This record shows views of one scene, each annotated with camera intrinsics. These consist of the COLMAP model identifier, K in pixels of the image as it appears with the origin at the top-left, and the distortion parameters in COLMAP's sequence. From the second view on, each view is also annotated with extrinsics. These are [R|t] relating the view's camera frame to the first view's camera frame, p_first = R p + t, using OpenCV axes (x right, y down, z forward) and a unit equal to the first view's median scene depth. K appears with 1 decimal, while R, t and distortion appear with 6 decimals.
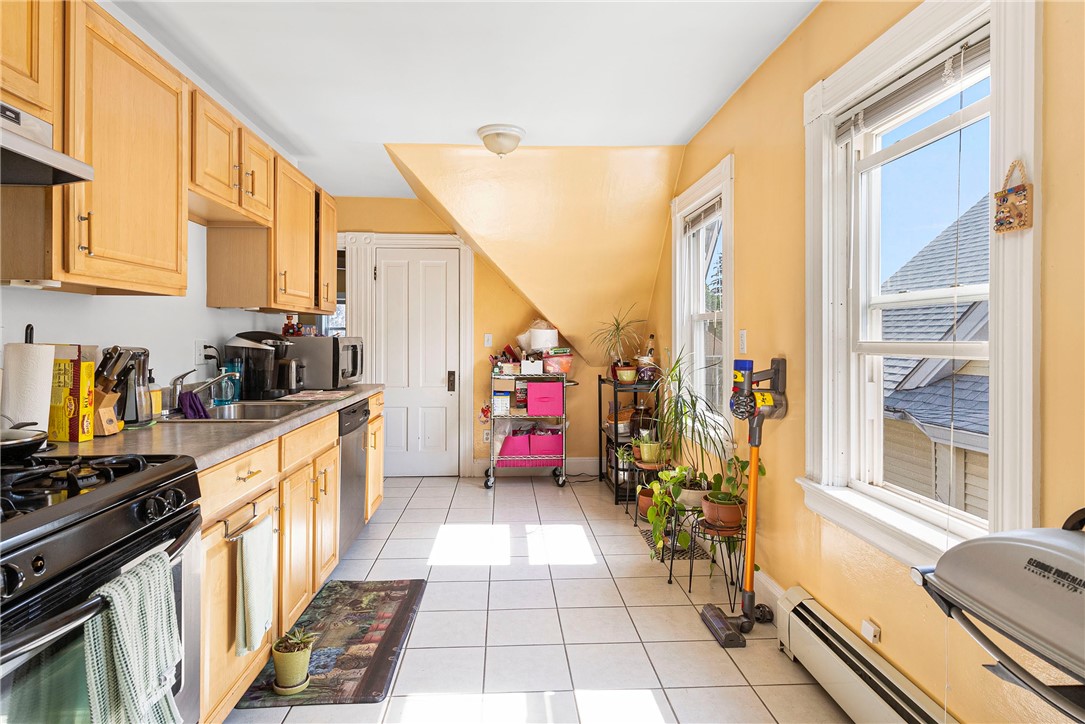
lens RADIAL K [[585.6, 0, 543.5], [0, 585.6, 335.9], [0, 0, 1]] dist [0.007384, 0.000176]
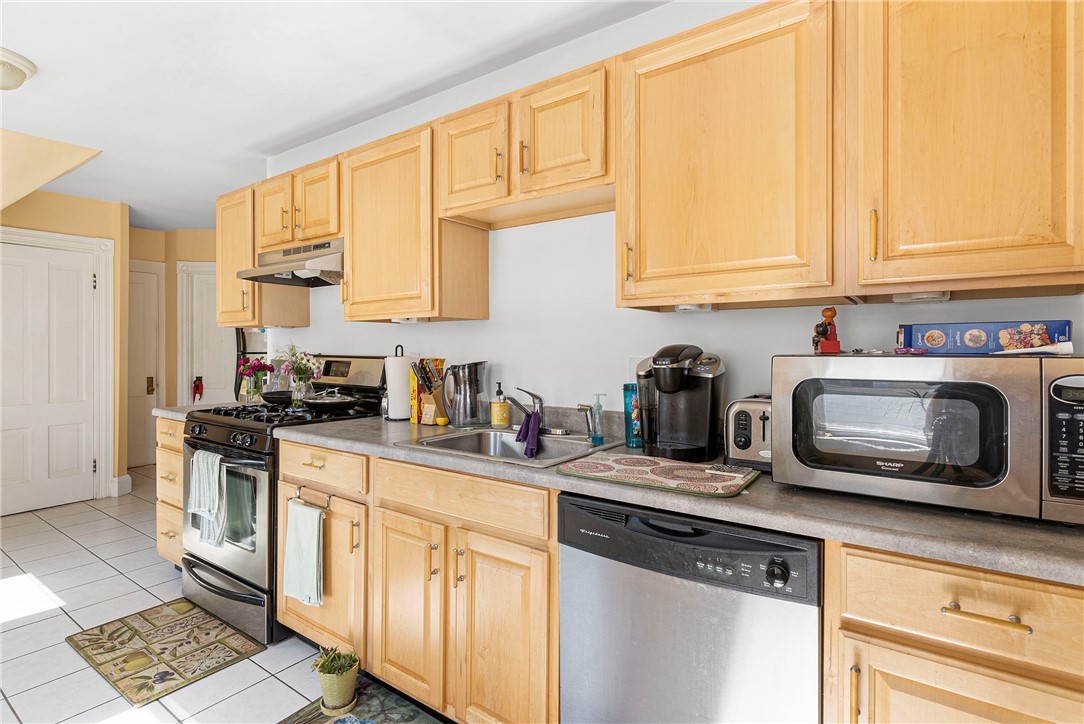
lens RADIAL K [[539.9, 0, 540.4], [0, 539.9, 360.0], [0, 0, 1]] dist [-0.000176, 0.000214]
pose [[-0.634649, 0.009230, -0.772745, 0.040604], [-0.000619, 0.999922, 0.012452, 0.002176], [0.772800, 0.008381, -0.634594, 1.333017]]
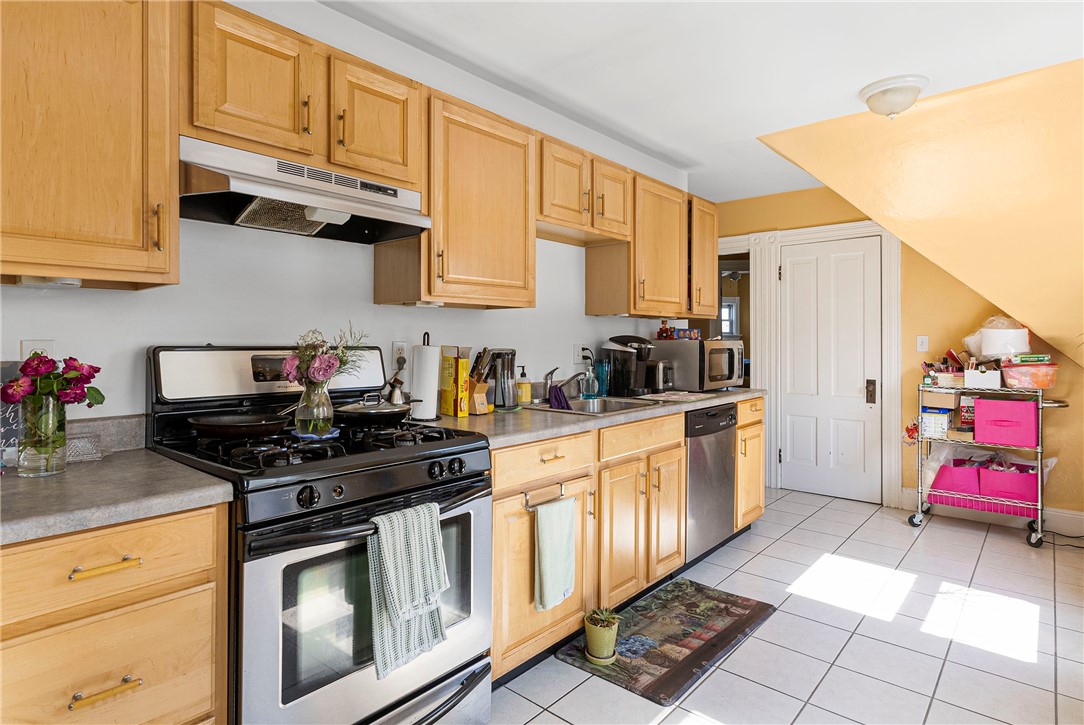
lens RADIAL K [[585.0, 0, 543.0], [0, 585.0, 336.5], [0, 0, 1]] dist [0.007384, 0.000176]
pose [[0.711186, -0.009490, -0.702940, 0.197530], [0.005356, 0.999953, -0.008081, 0.002298], [0.702984, 0.001982, 0.711203, 0.103561]]
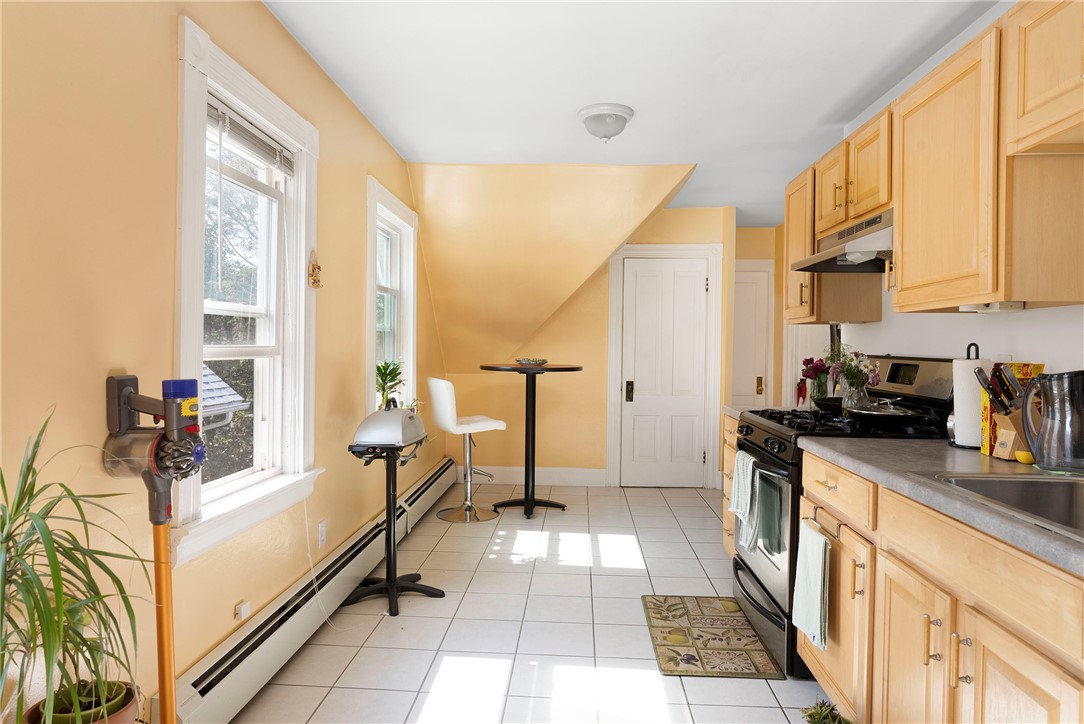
lens RADIAL K [[653.9, 0, 542.0], [0, 653.9, 362.0], [0, 0, 1]] dist [-0.001010, -0.001601]
pose [[-0.991985, -0.018519, 0.124990, -0.094234], [-0.016271, 0.999687, 0.018979, 0.004405], [-0.125302, 0.016793, -0.991976, 1.416504]]
